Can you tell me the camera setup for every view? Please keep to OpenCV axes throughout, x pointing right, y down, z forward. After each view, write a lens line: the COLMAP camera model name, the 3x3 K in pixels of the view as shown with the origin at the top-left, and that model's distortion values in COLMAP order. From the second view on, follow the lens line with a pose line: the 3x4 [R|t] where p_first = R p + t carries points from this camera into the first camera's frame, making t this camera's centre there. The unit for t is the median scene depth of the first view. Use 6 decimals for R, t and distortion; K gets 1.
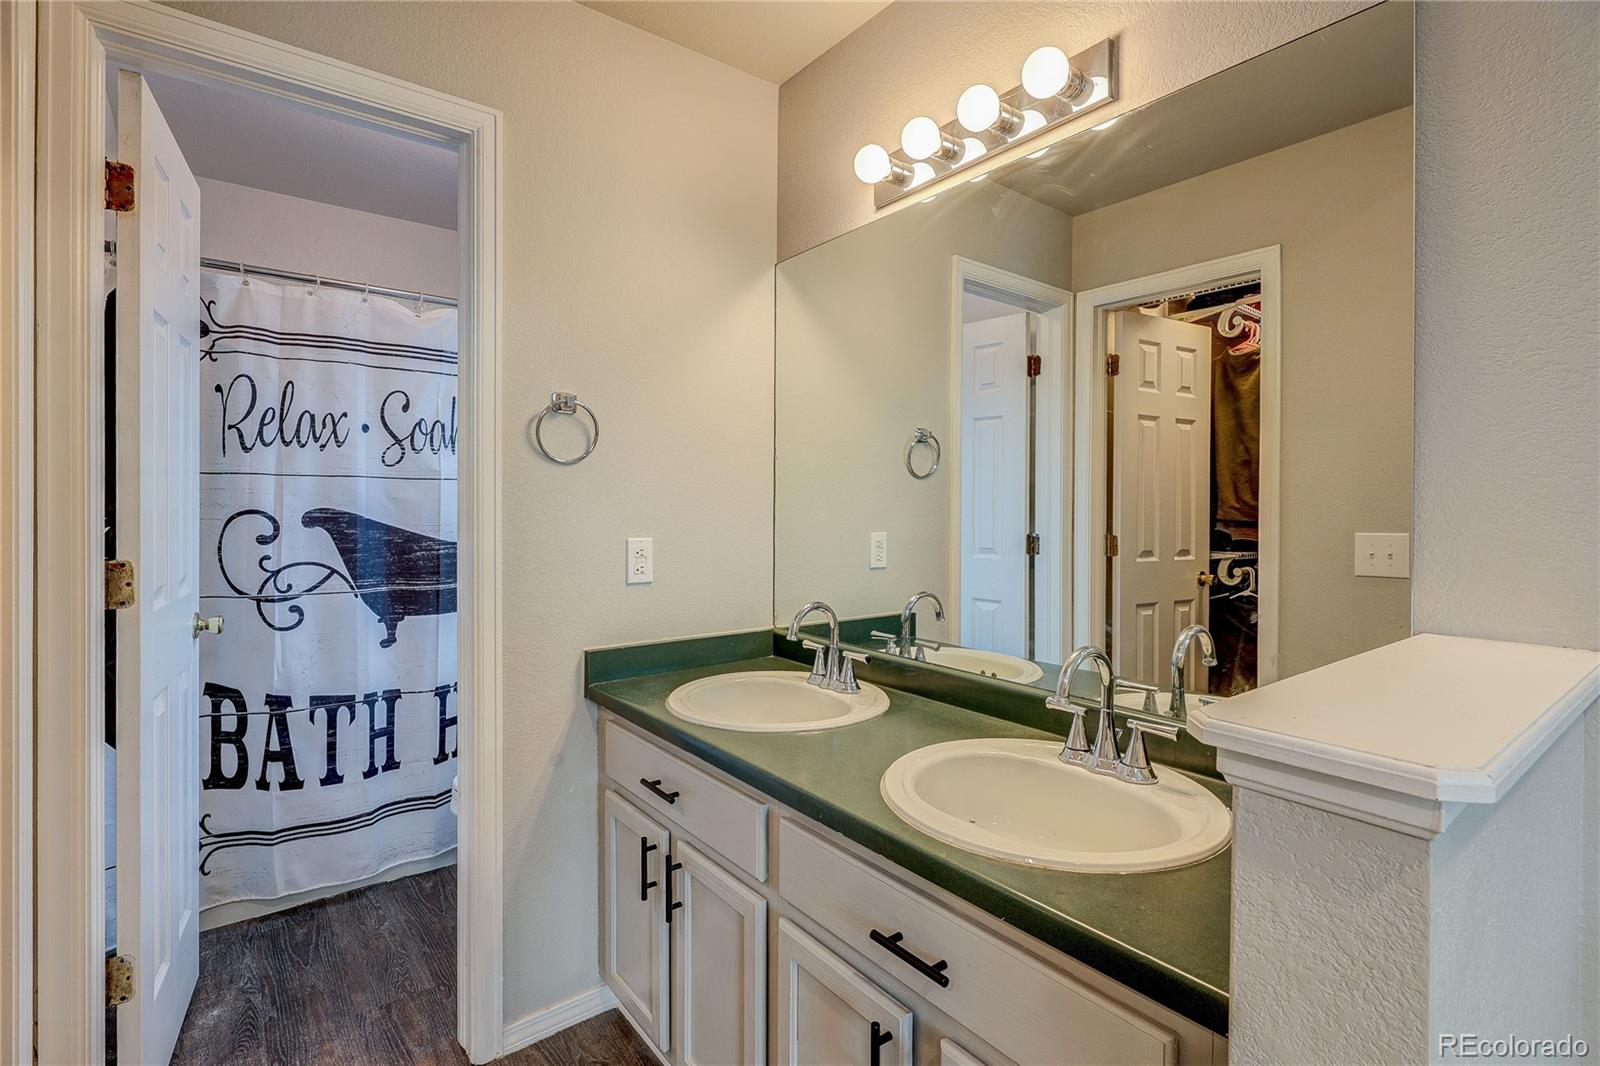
lens RADIAL K [[748.8, 0, 801.2], [0, 748.8, 515.3], [0, 0, 1]] dist [-0.003314, -0.000289]
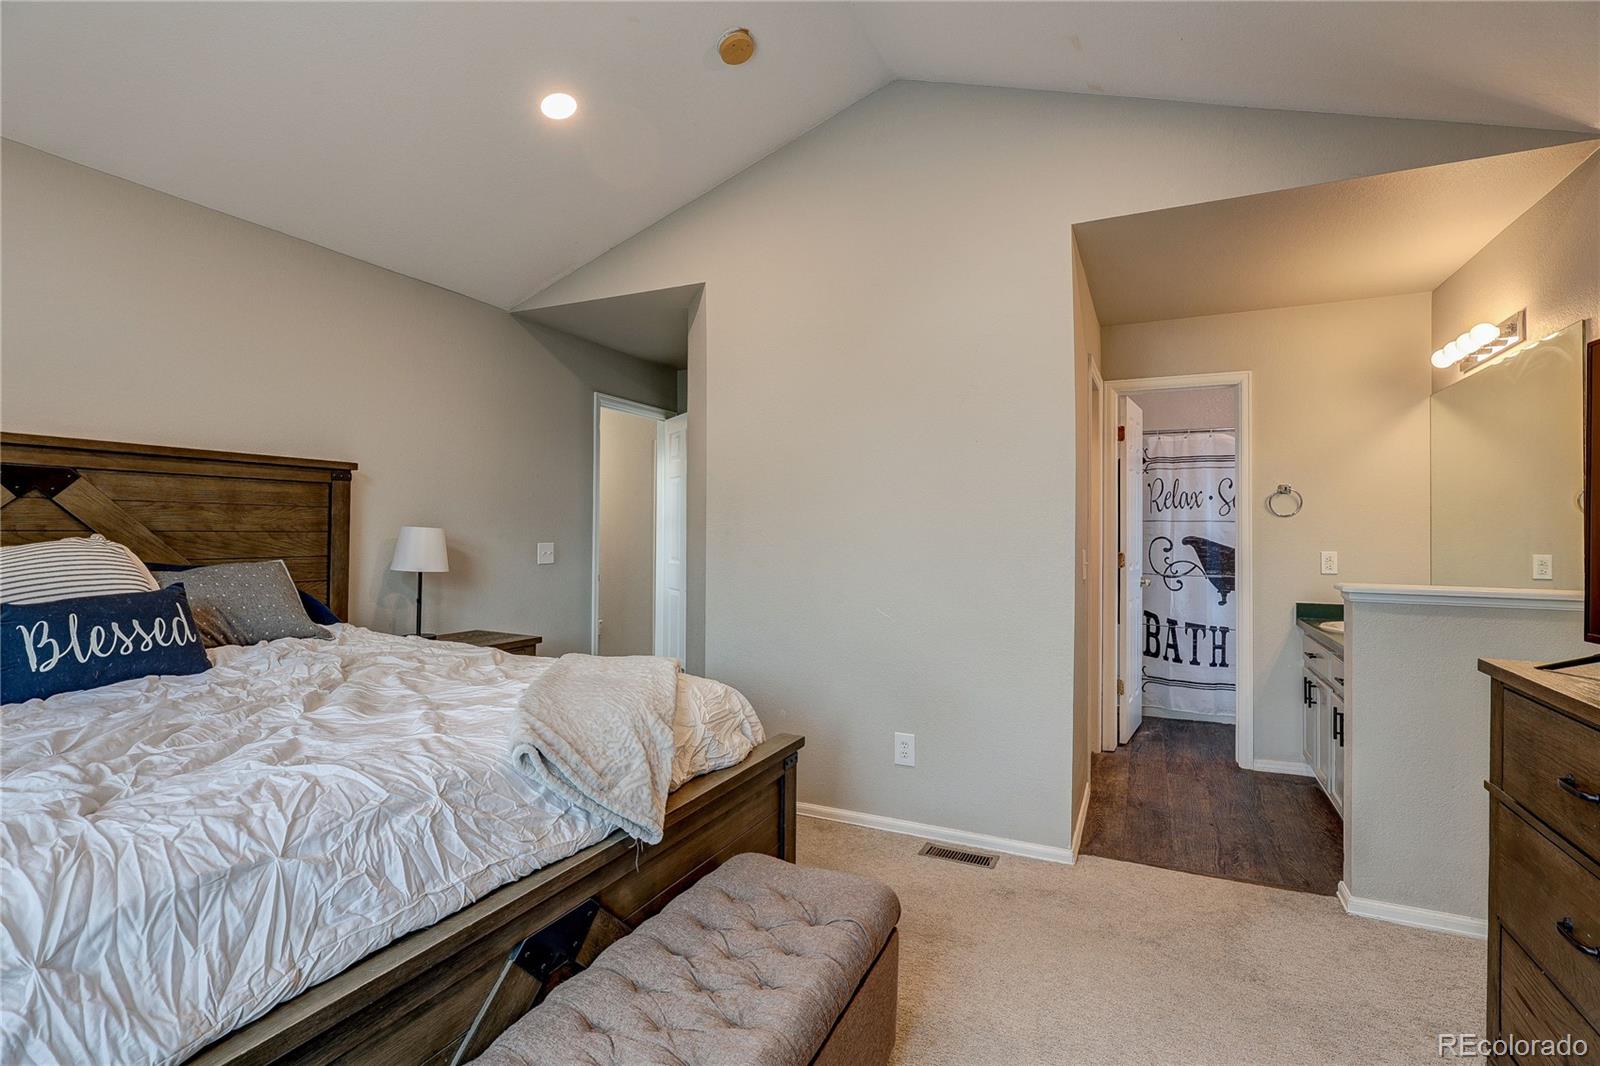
lens RADIAL K [[748.8, 0, 801.2], [0, 748.8, 515.3], [0, 0, 1]] dist [-0.003314, -0.000289]
pose [[0.453898, -0.019909, -0.890831, 0.801650], [-0.014345, 0.999458, -0.029645, 0.010597], [0.890938, 0.026234, 0.453366, -1.018512]]
